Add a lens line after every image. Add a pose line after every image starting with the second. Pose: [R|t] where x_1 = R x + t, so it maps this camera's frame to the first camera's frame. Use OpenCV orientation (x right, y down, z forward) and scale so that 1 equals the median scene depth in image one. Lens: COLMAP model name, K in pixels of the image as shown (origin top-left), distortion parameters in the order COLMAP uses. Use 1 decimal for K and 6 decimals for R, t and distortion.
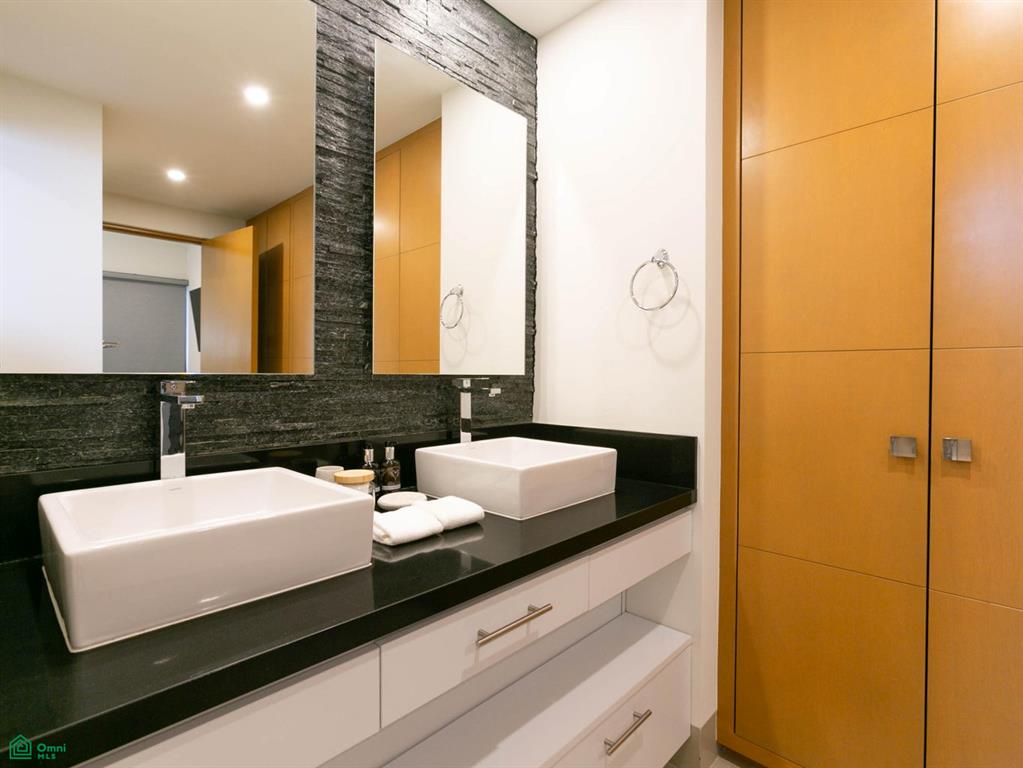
lens RADIAL K [[519.7, 0, 511.5], [0, 519.7, 378.7], [0, 0, 1]] dist [-0.020929, 0.005610]
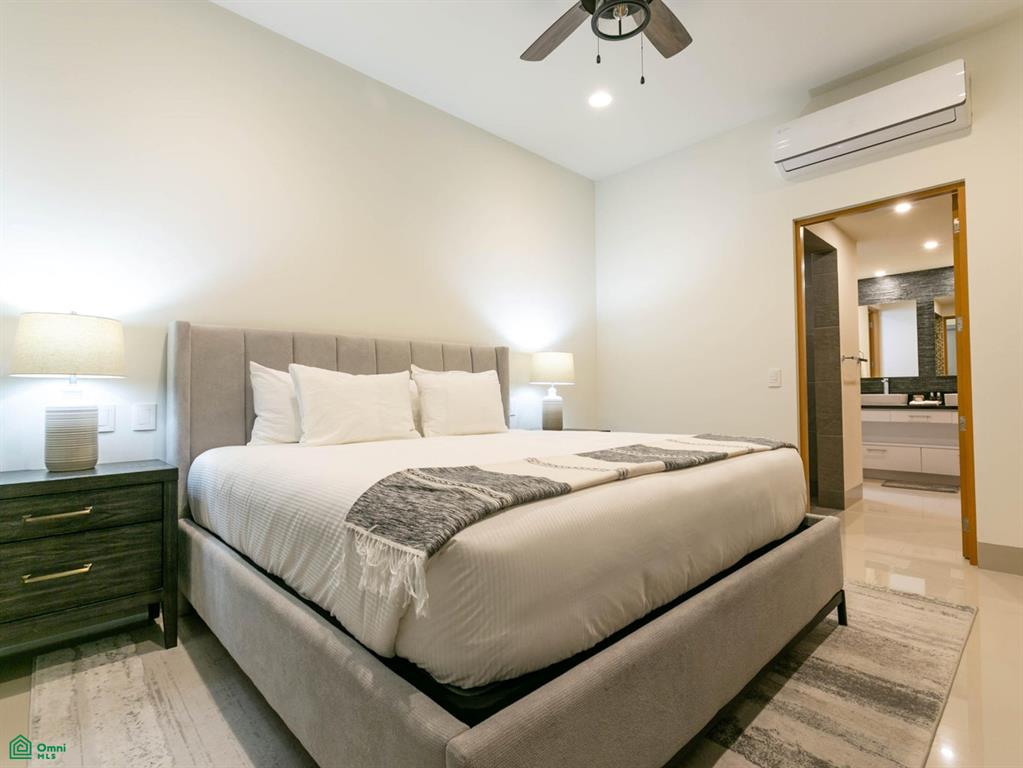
lens RADIAL K [[519.7, 0, 511.7], [0, 519.7, 382.6], [0, 0, 1]] dist [-0.020929, 0.005610]
pose [[-0.046667, -0.020125, -0.998708, 4.262085], [-0.000972, 0.999797, -0.020101, 0.140402], [0.998910, 0.000033, -0.046677, -2.375574]]
